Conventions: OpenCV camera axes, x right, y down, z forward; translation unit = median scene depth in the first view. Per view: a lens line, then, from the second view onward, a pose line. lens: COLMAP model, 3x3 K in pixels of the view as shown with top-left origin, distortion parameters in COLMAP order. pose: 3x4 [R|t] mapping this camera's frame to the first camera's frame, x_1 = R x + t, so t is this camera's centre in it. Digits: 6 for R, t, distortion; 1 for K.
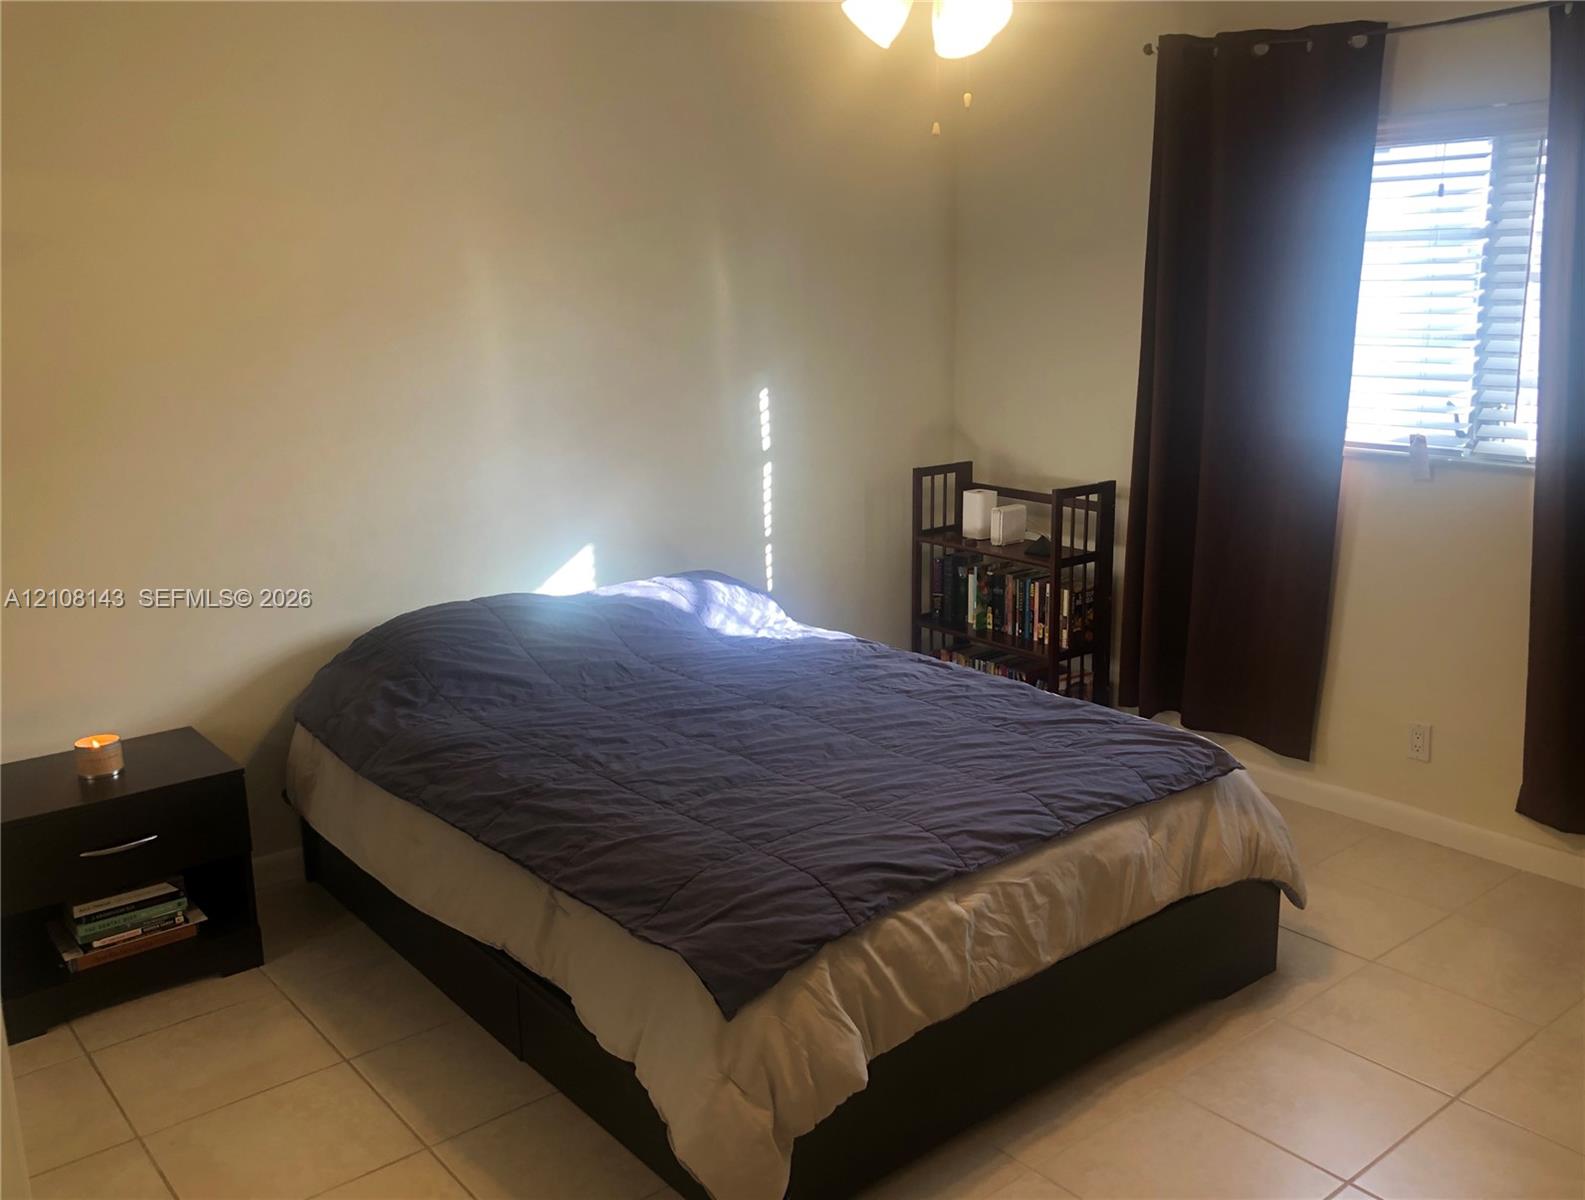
lens RADIAL K [[1374.3, 0, 697.8], [0, 1374.3, 586.0], [0, 0, 1]] dist [0.008405, 0.025774]
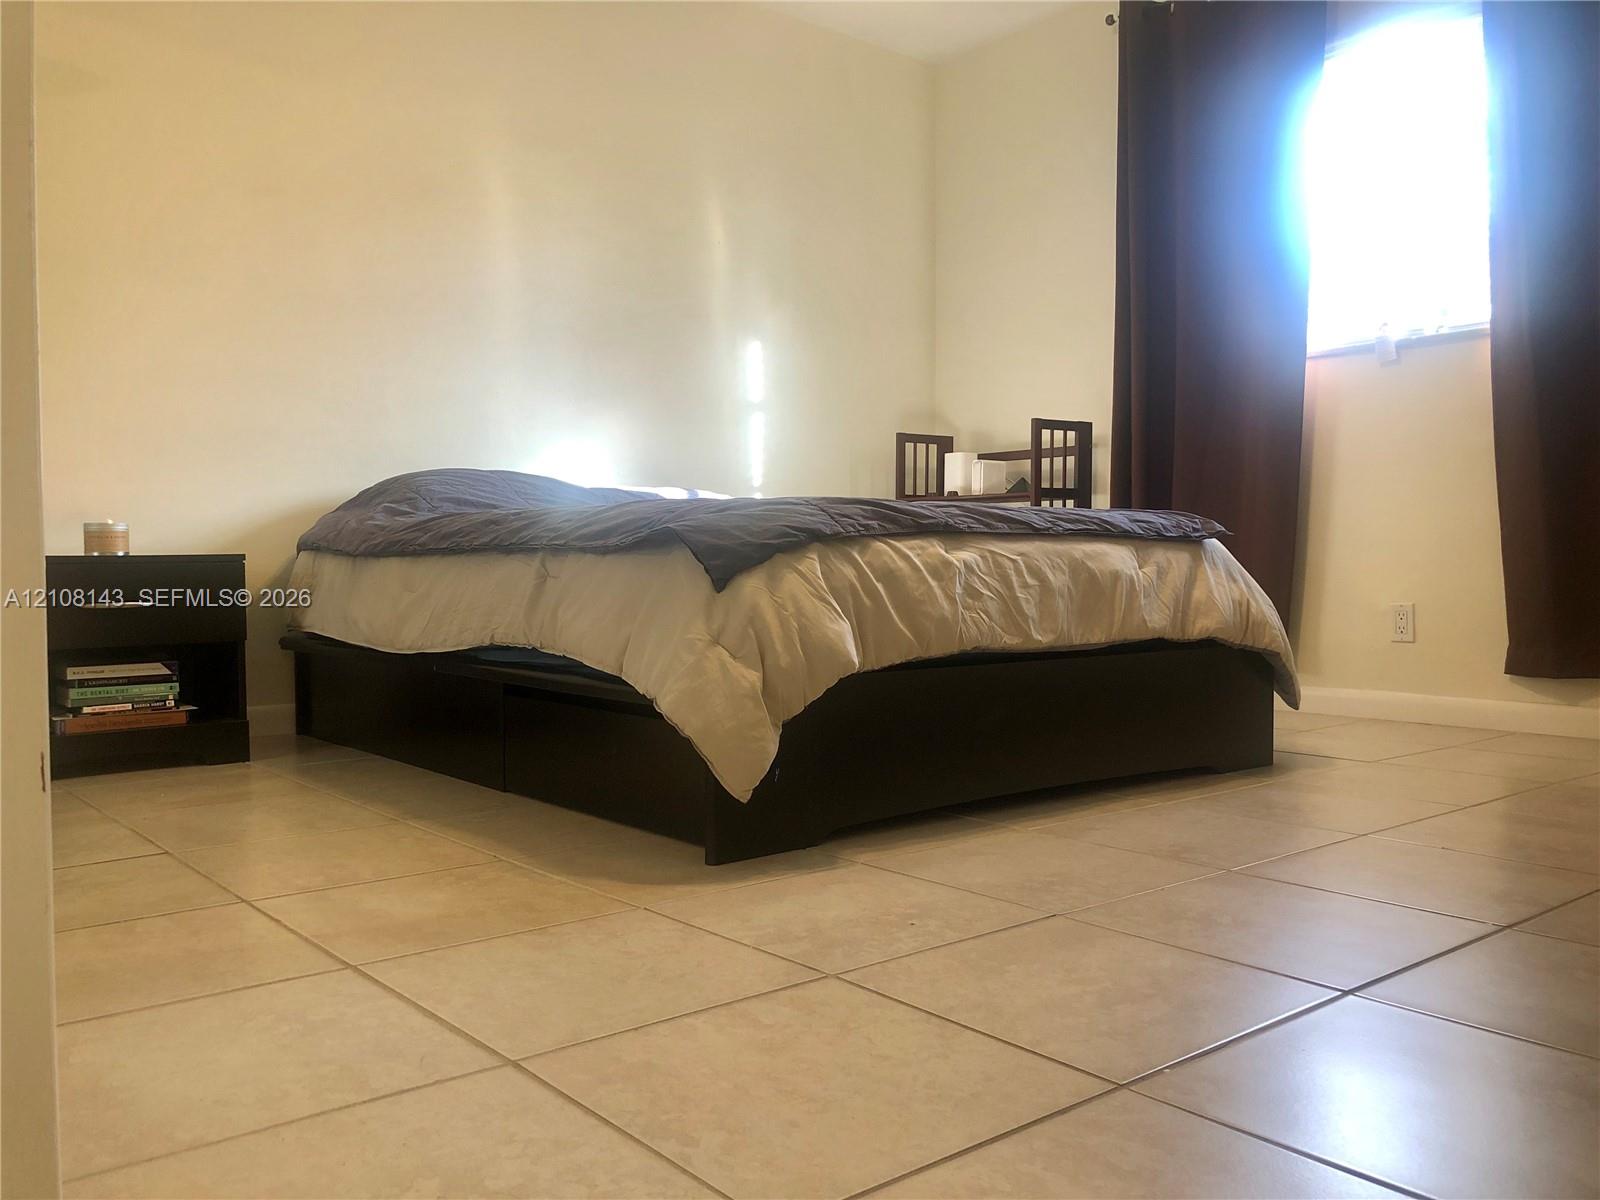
lens RADIAL K [[1309.1, 0, 662.3], [0, 1309.1, 627.5], [0, 0, 1]] dist [0.052912, -0.087122]
pose [[0.999629, 0.018409, -0.020084, 0.001504], [-0.021408, 0.986706, -0.161101, 0.387070], [0.016852, 0.161472, 0.986733, 0.055975]]
